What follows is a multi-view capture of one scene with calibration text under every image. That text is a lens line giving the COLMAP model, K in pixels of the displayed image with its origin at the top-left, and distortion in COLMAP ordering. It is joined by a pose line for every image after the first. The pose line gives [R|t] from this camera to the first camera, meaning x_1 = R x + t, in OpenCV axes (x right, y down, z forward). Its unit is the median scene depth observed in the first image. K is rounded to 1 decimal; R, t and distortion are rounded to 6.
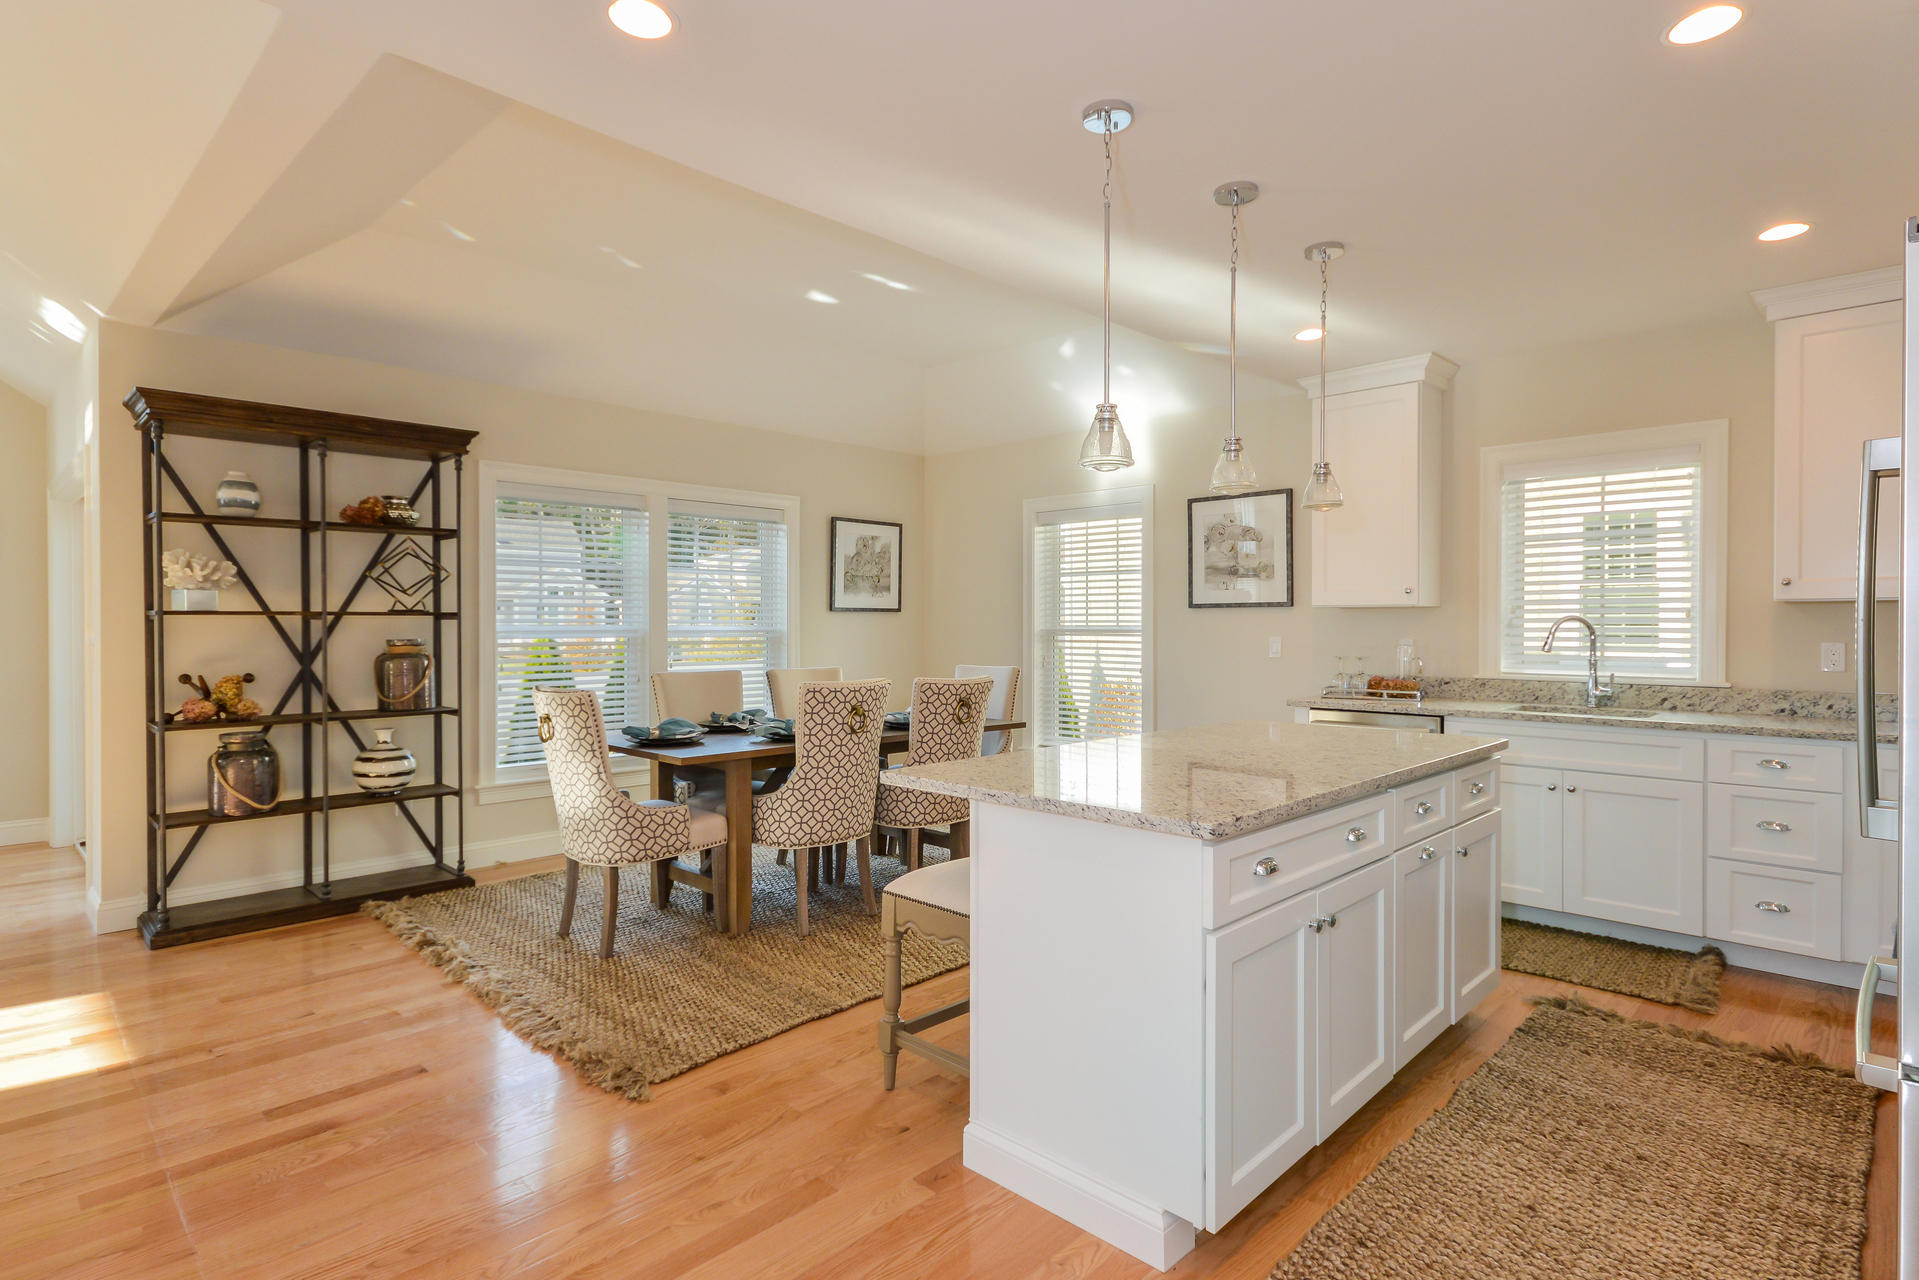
lens RADIAL K [[976.7, 0, 959.5], [0, 976.7, 640.0], [0, 0, 1]] dist [-0.002977, -0.000568]
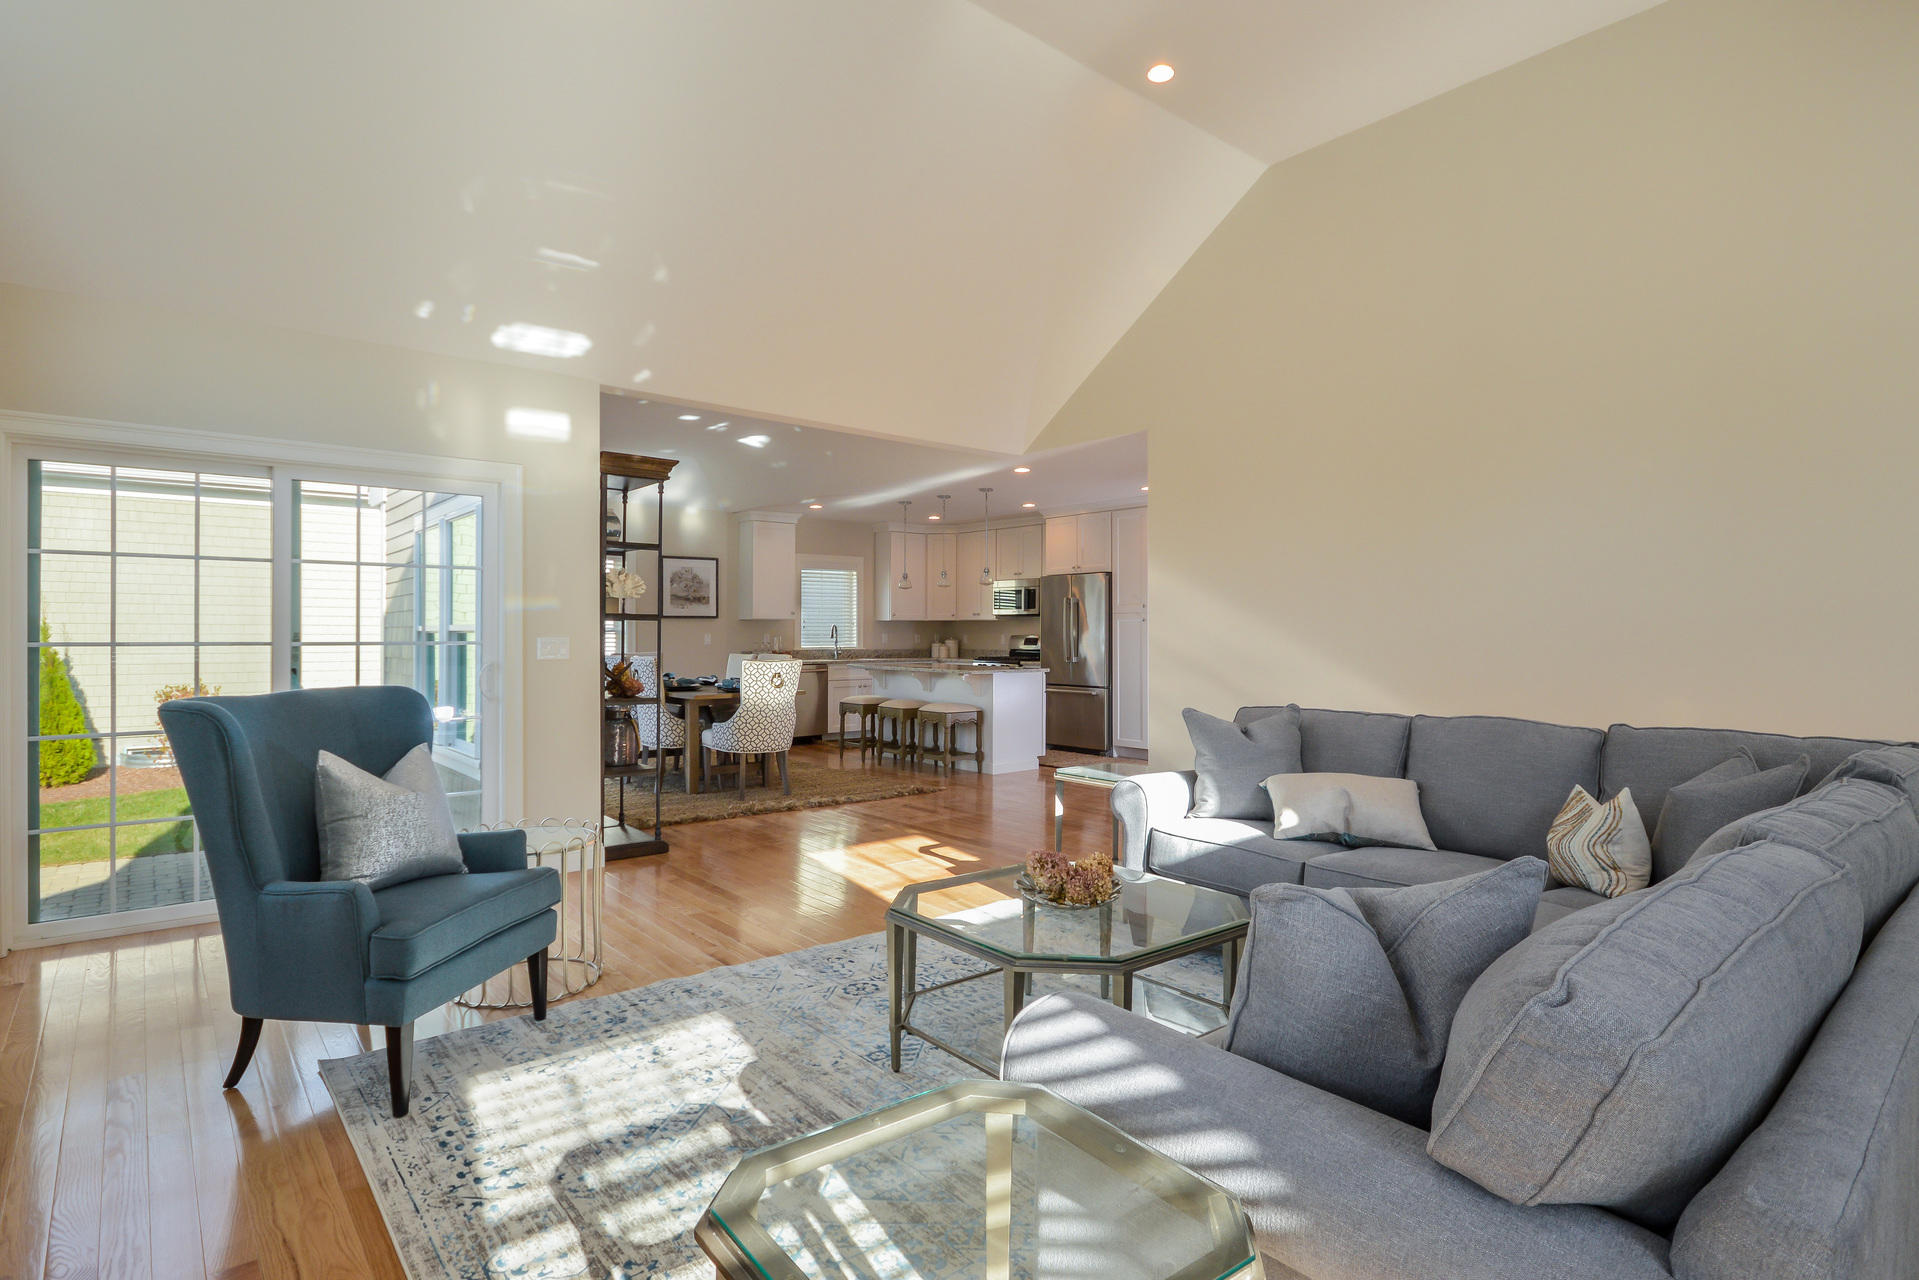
lens RADIAL K [[996.8, 0, 967.7], [0, 996.8, 632.4], [0, 0, 1]] dist [-0.014417, -0.000228]
pose [[0.088697, -0.003574, 0.996052, -1.785143], [0.016765, 0.999857, 0.002095, -0.002977], [-0.995918, 0.016513, 0.088744, 0.366174]]
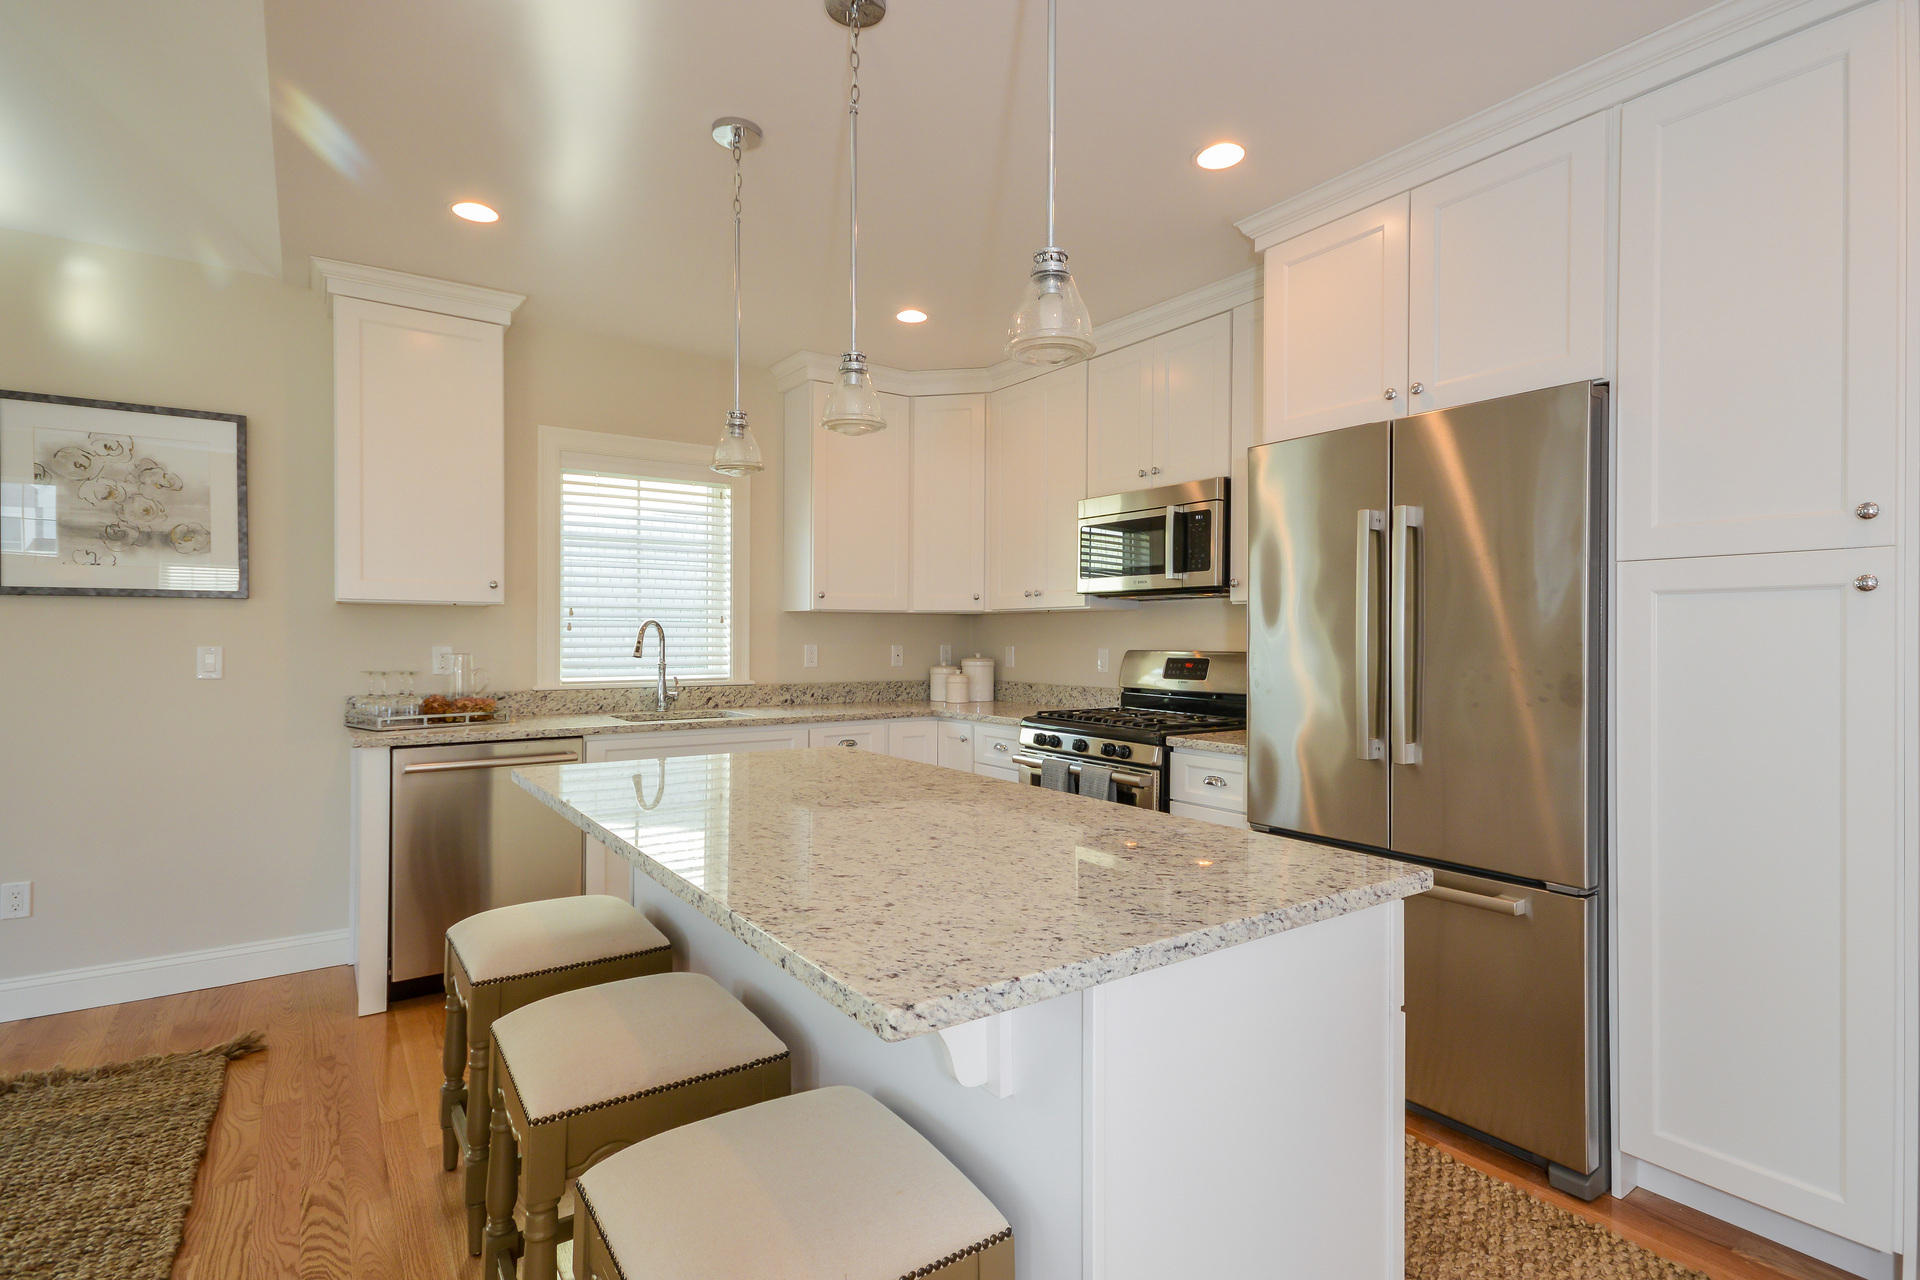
lens RADIAL K [[931.3, 0, 962.9], [0, 931.3, 642.6], [0, 0, 1]] dist [0.007330, -0.000139]
pose [[0.179580, -0.004634, 0.983732, -0.209143], [0.013670, 0.999904, 0.002214, 0.000178], [-0.983648, 0.013050, 0.179626, 0.469552]]
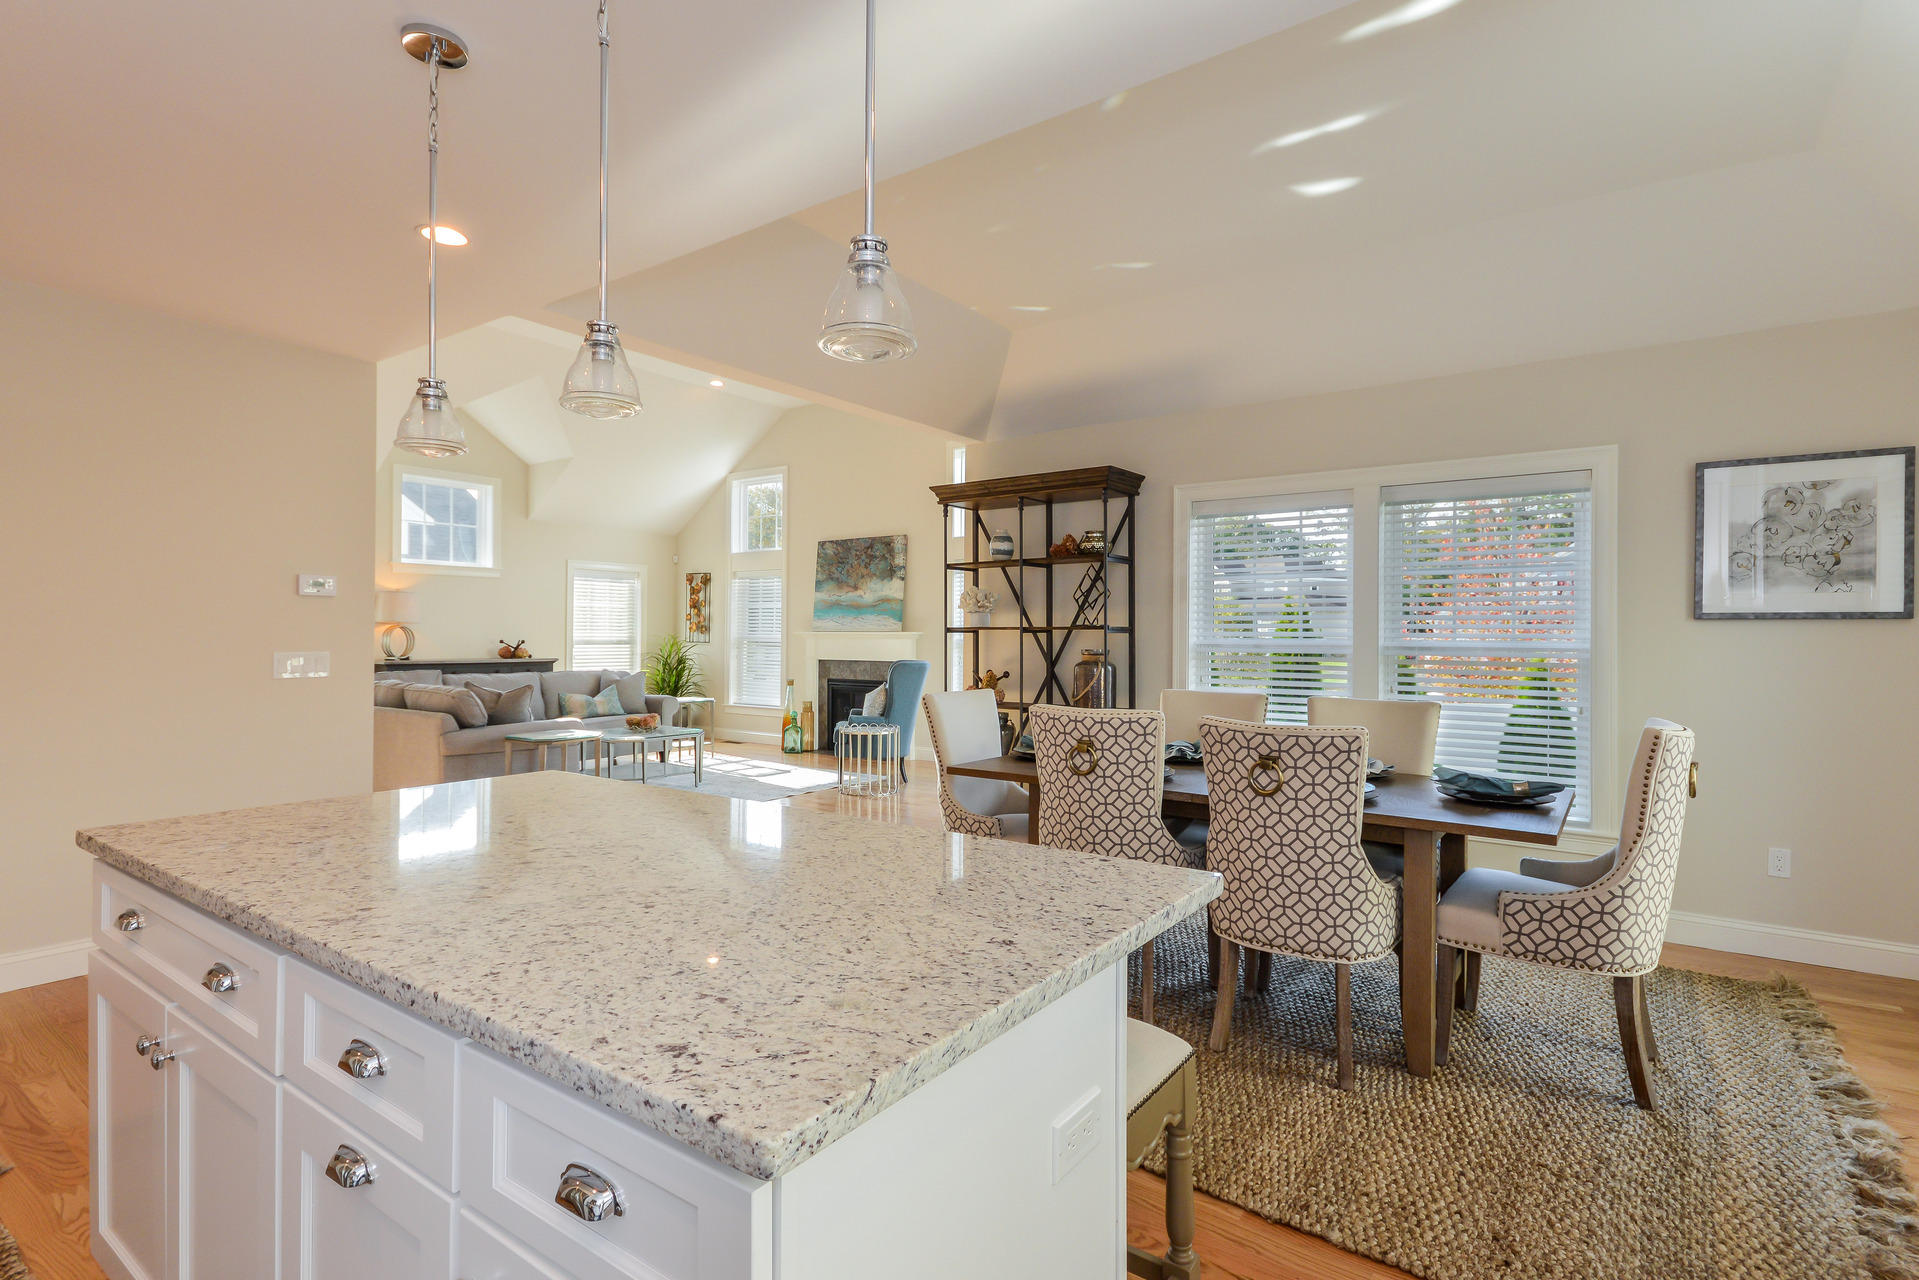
lens RADIAL K [[930.9, 0, 962.4], [0, 930.9, 642.6], [0, 0, 1]] dist [0.007330, -0.000139]
pose [[0.155762, 0.004189, -0.987786, 0.531502], [-0.025863, 0.999665, 0.000161, -0.005207], [0.987456, 0.025522, 0.155818, 0.663979]]
